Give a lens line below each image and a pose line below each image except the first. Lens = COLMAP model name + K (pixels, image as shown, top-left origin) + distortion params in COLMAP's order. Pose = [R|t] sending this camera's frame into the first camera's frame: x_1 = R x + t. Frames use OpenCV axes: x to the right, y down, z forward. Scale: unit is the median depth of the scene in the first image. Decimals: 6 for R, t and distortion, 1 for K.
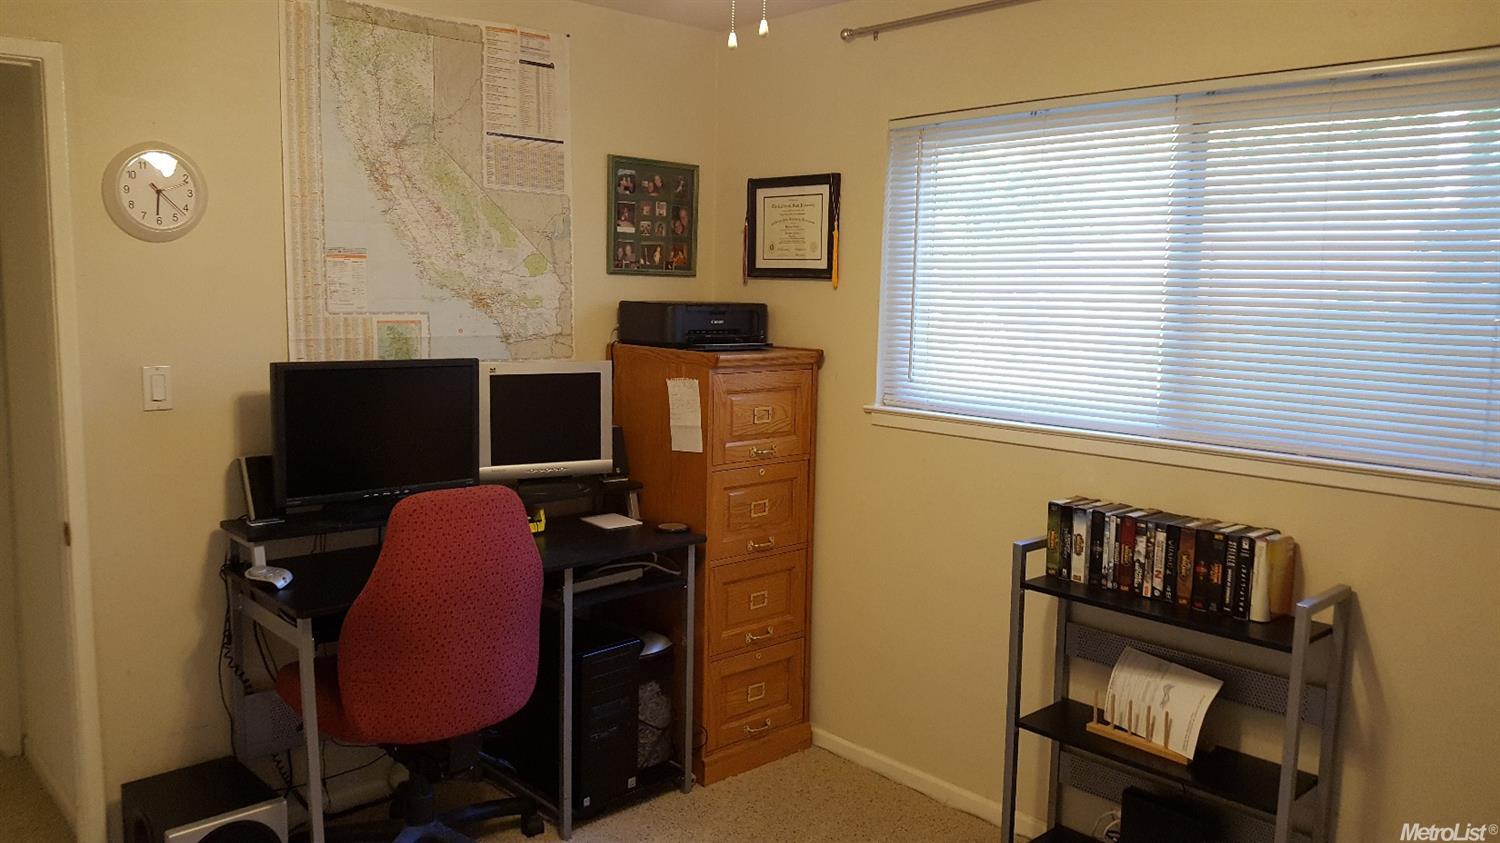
lens RADIAL K [[1125.1, 0, 752.9], [0, 1125.1, 429.9], [0, 0, 1]] dist [0.117216, -0.291421]
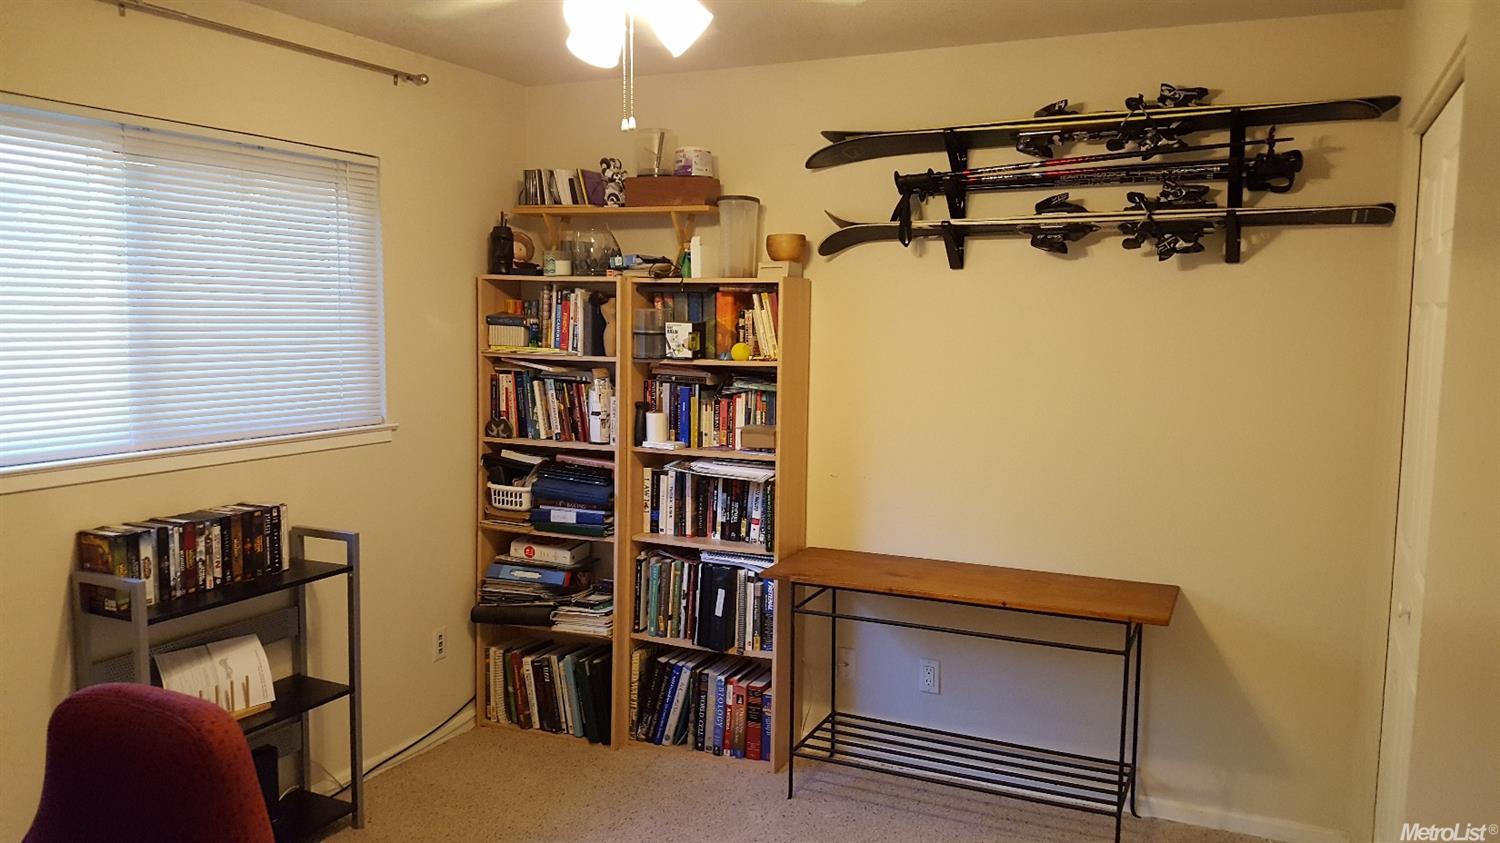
lens RADIAL K [[1125.1, 0, 752.9], [0, 1125.1, 429.9], [0, 0, 1]] dist [0.117216, -0.291421]
pose [[-0.407624, -0.110377, 0.906455, -0.842346], [0.095048, 0.982147, 0.162336, -0.131817], [-0.908190, 0.152329, -0.389855, 0.928159]]
